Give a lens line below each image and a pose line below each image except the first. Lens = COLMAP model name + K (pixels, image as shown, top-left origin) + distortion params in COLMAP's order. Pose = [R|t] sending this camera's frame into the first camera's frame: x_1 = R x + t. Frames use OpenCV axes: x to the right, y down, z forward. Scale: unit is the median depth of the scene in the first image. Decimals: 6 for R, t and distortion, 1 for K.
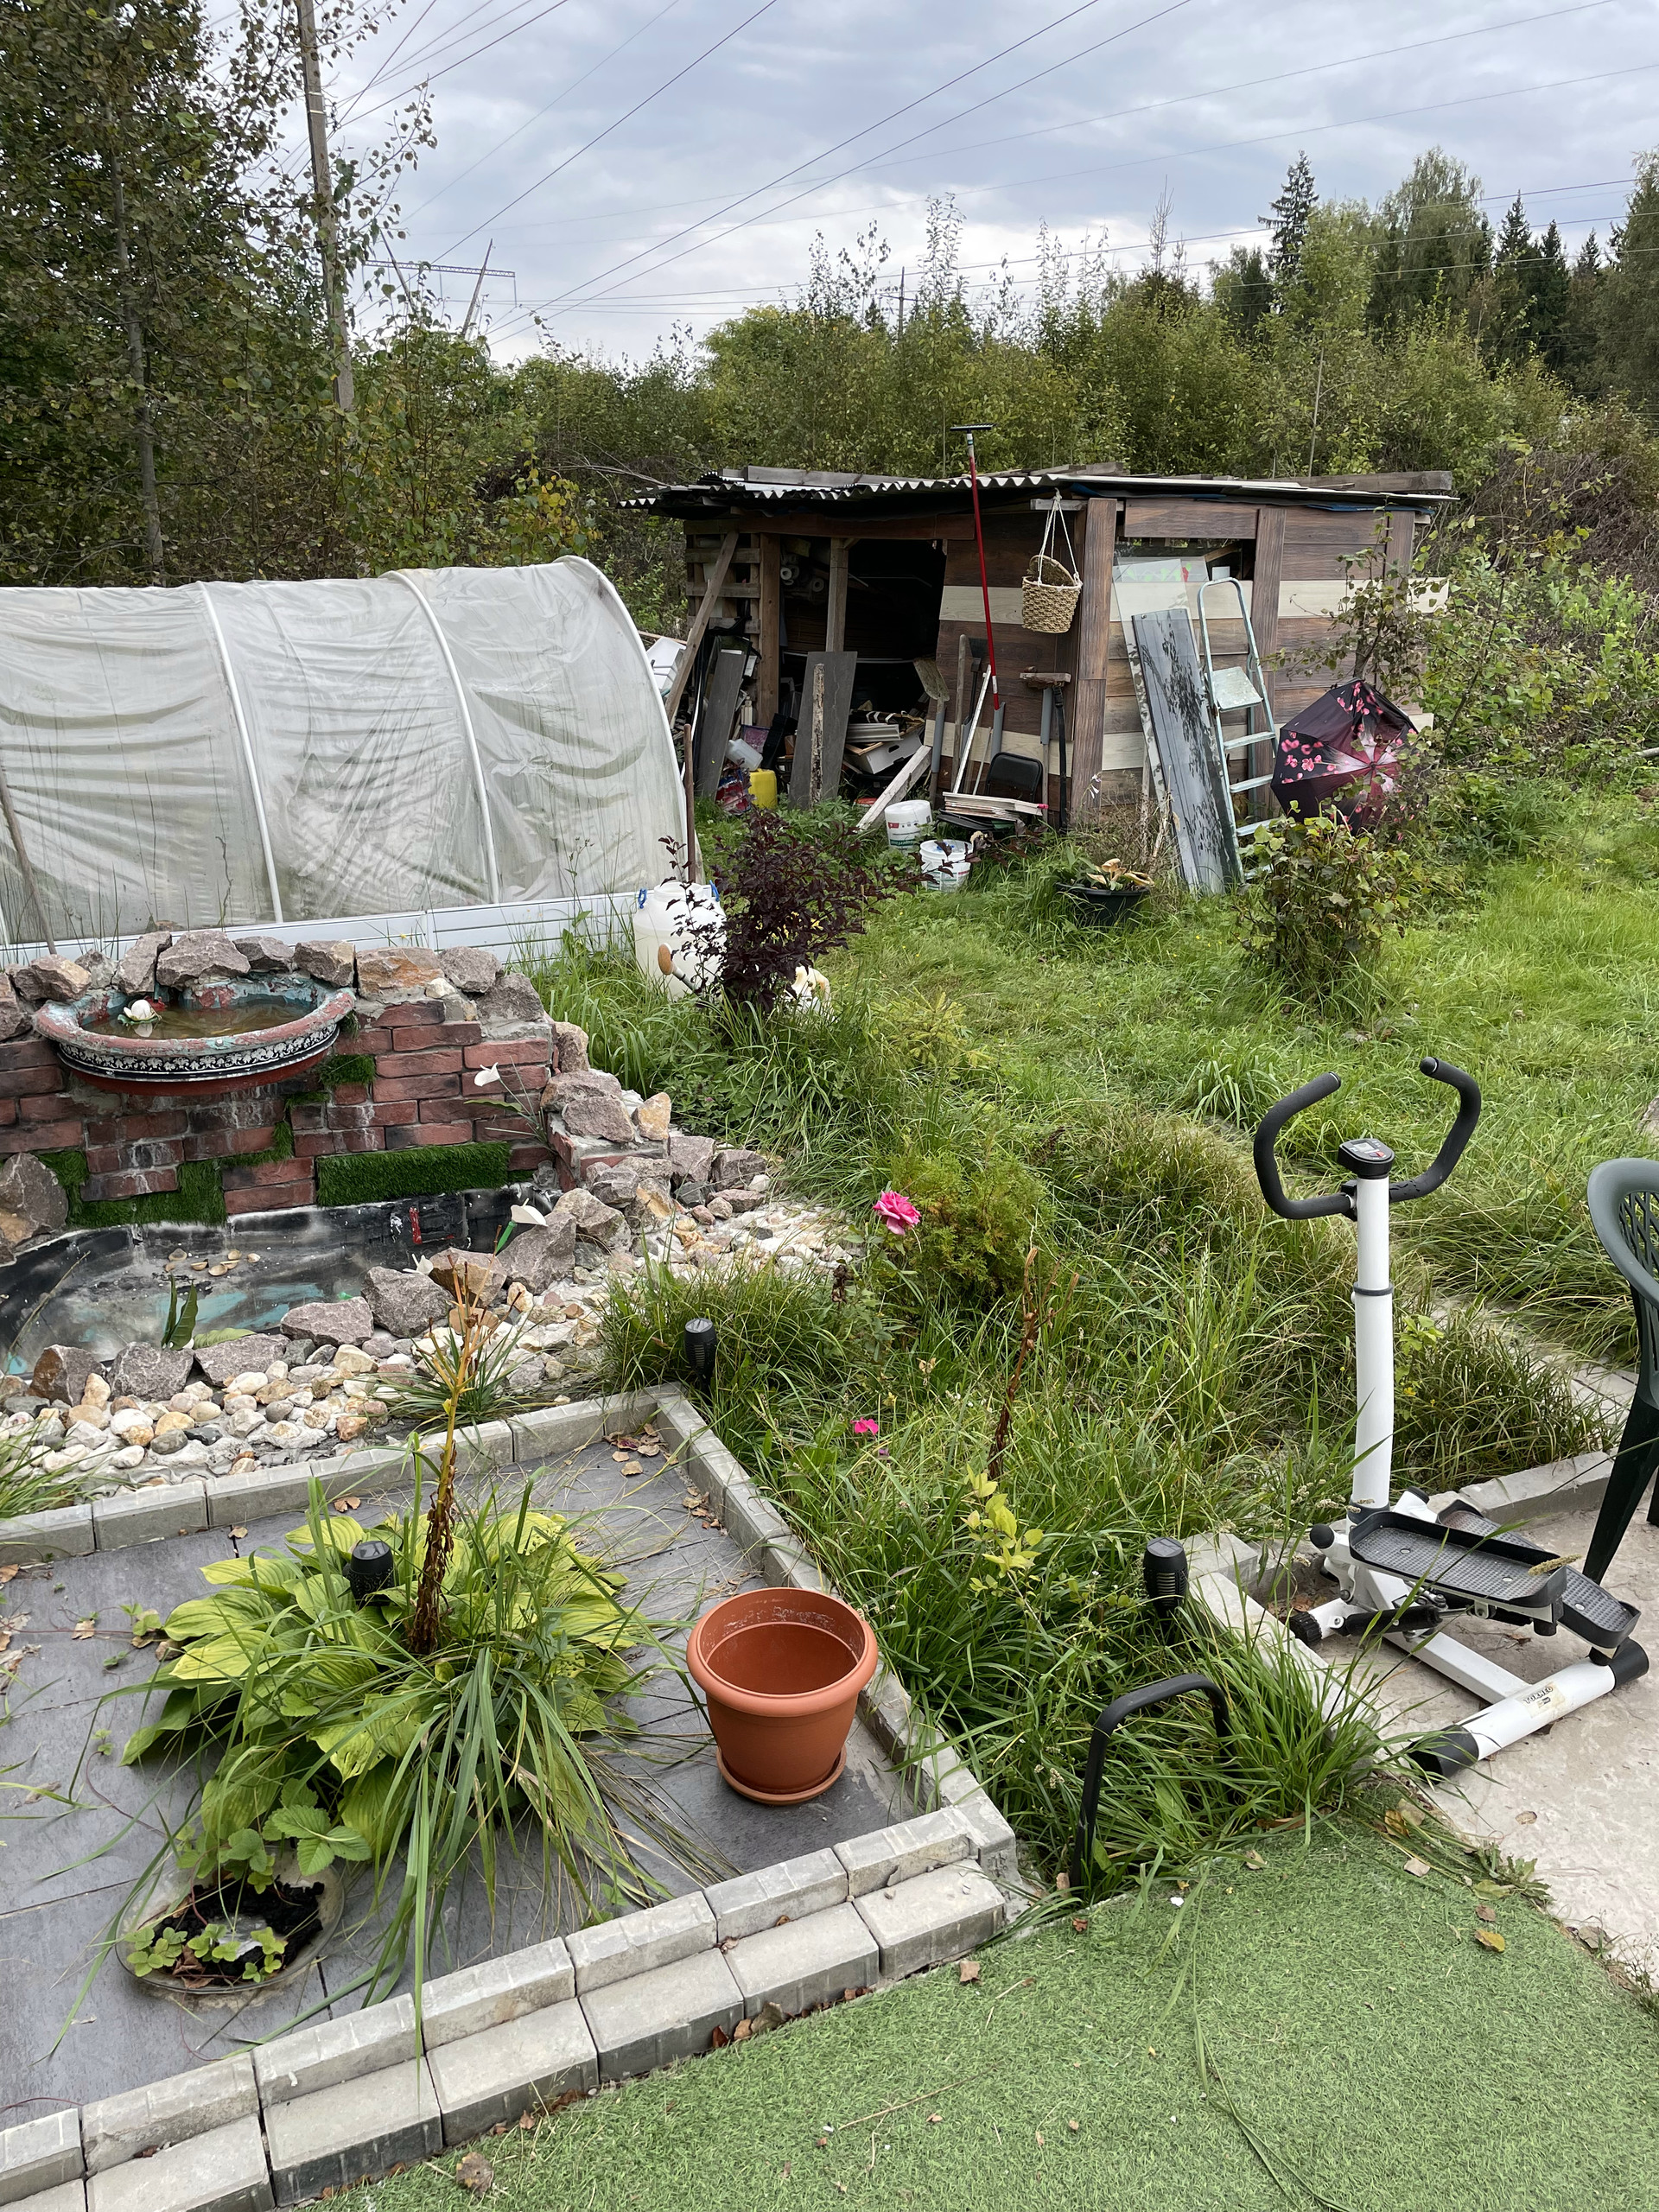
lens RADIAL K [[1676.0, 0, 829.5], [0, 1676.0, 1106.0], [0, 0, 1]] dist [0.084442, -0.111367]
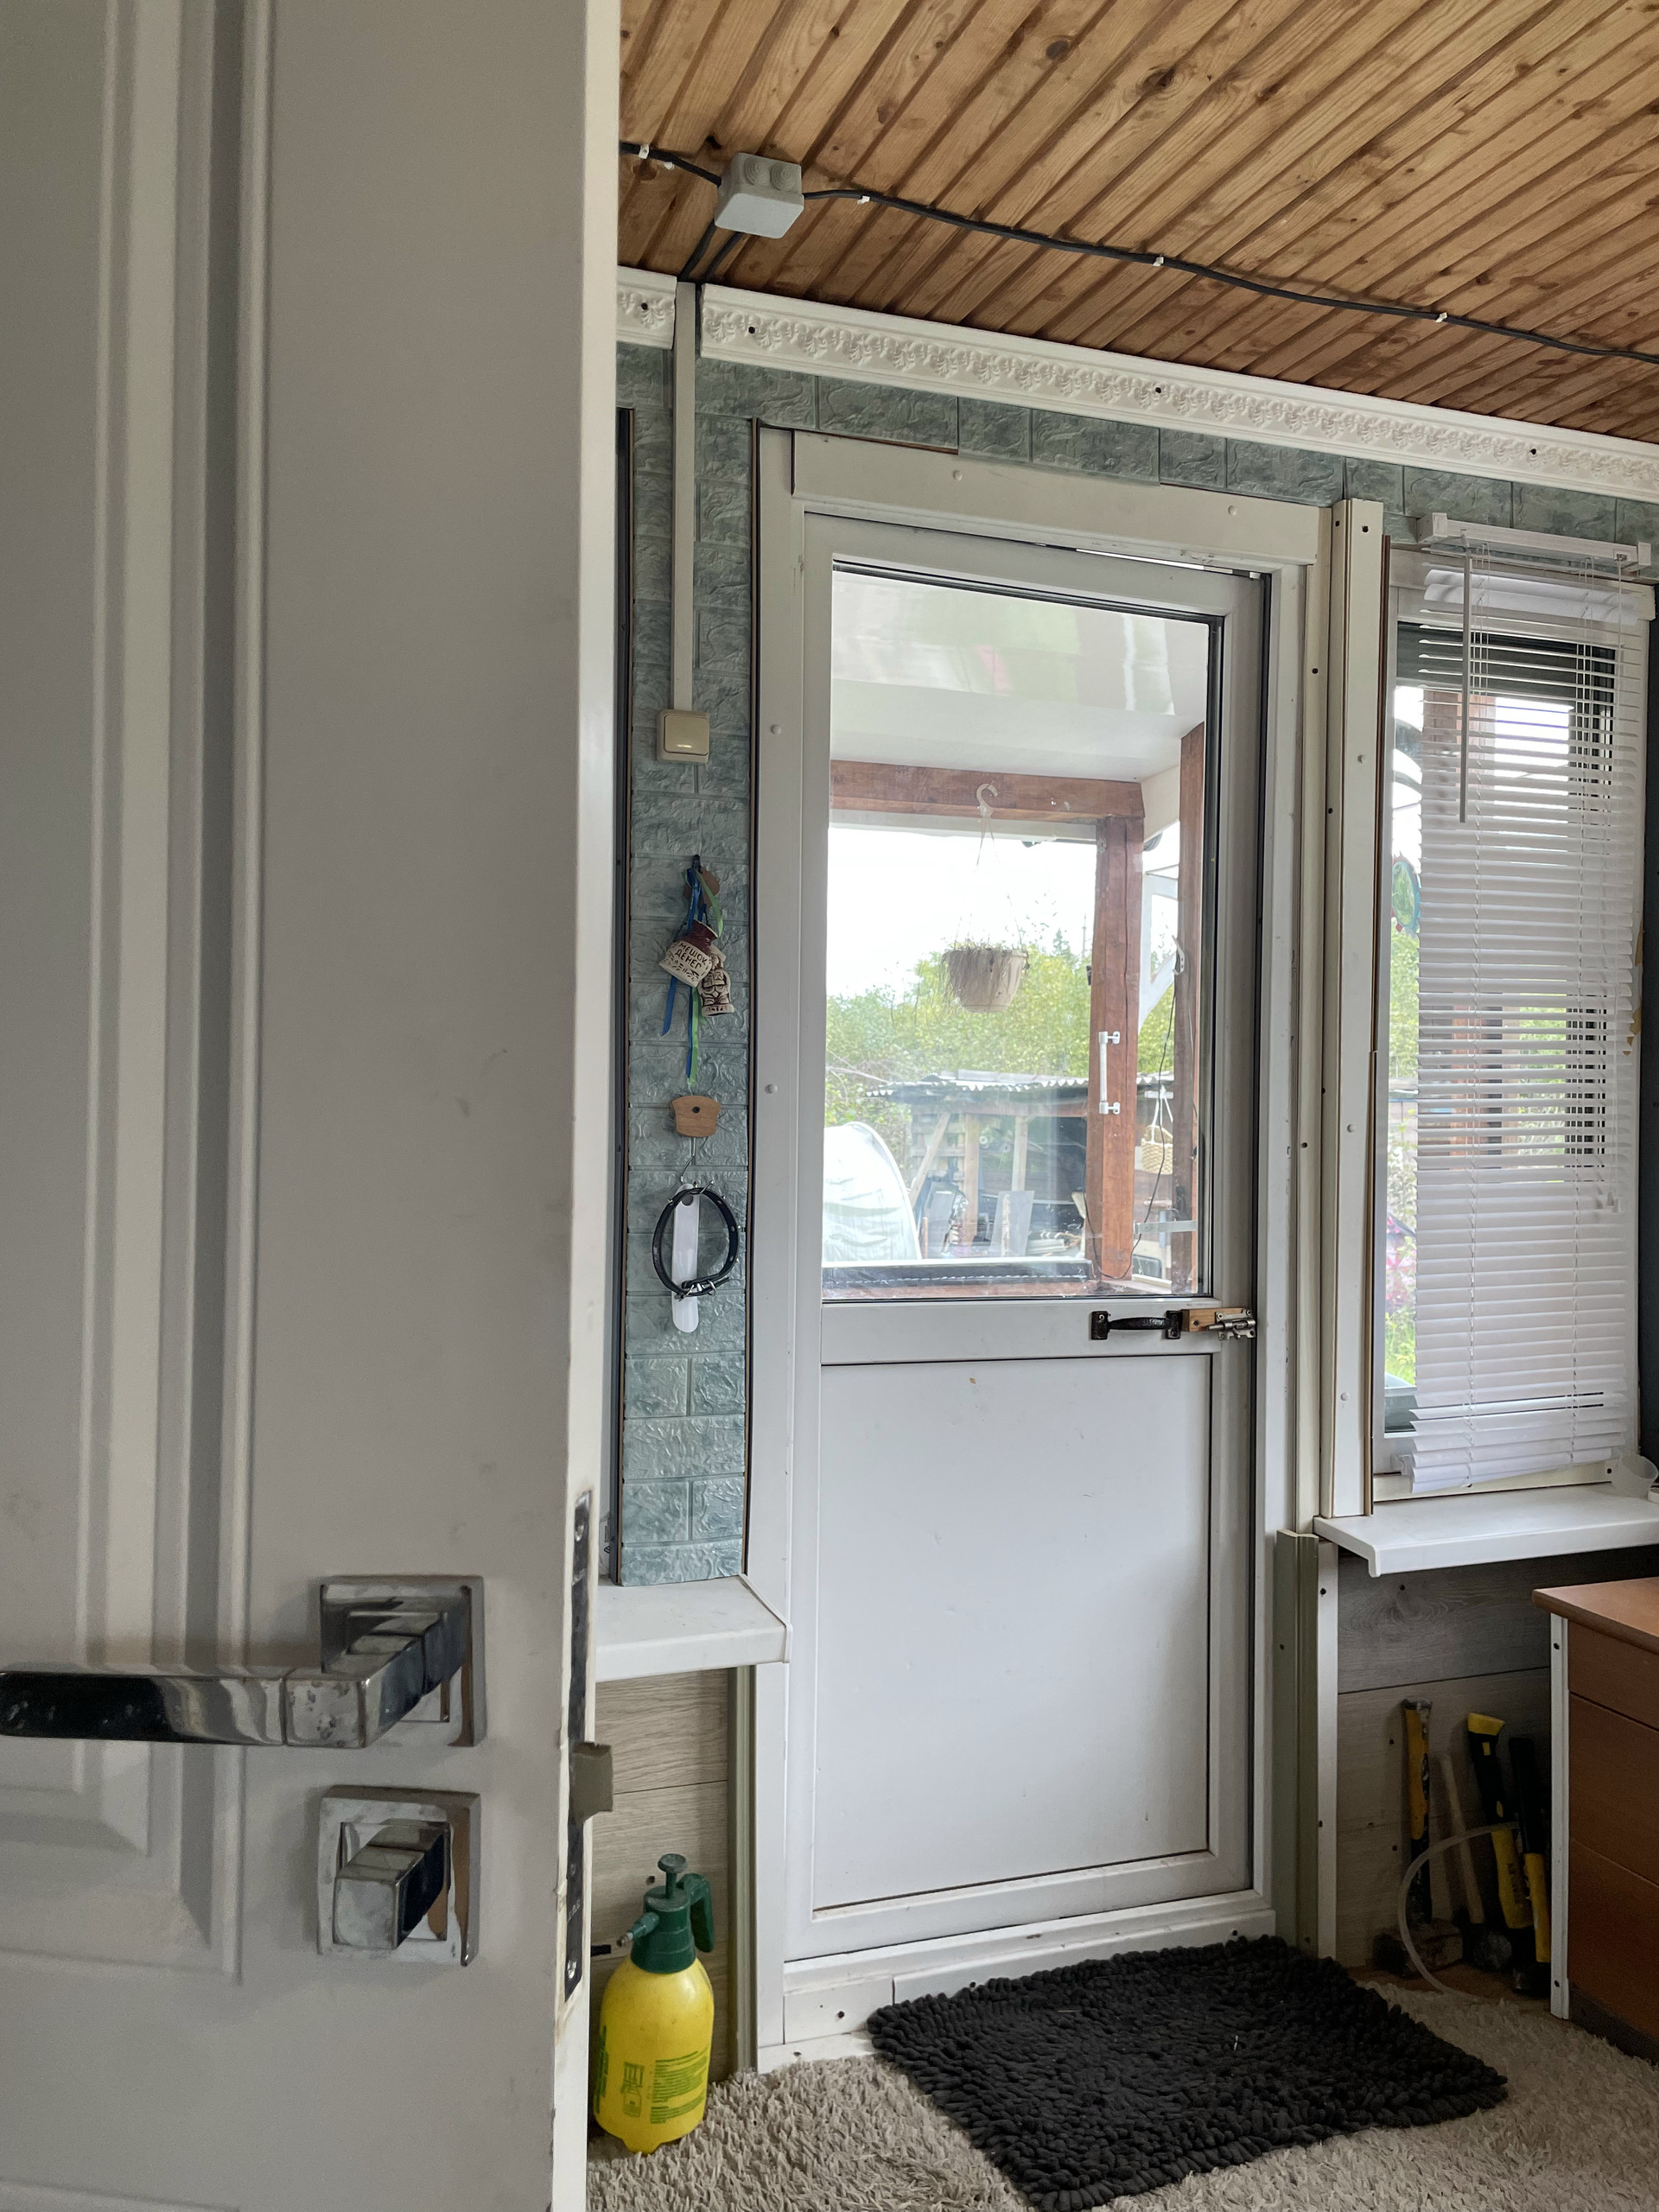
lens RADIAL K [[1676.0, 0, 829.5], [0, 1676.0, 1106.0], [0, 0, 1]] dist [0.084442, -0.111367]
pose [[0.993679, 0.002418, -0.112230, 0.003625], [-0.039319, 0.943933, -0.327787, 0.122405], [0.105145, 0.330127, 0.938062, -0.337874]]
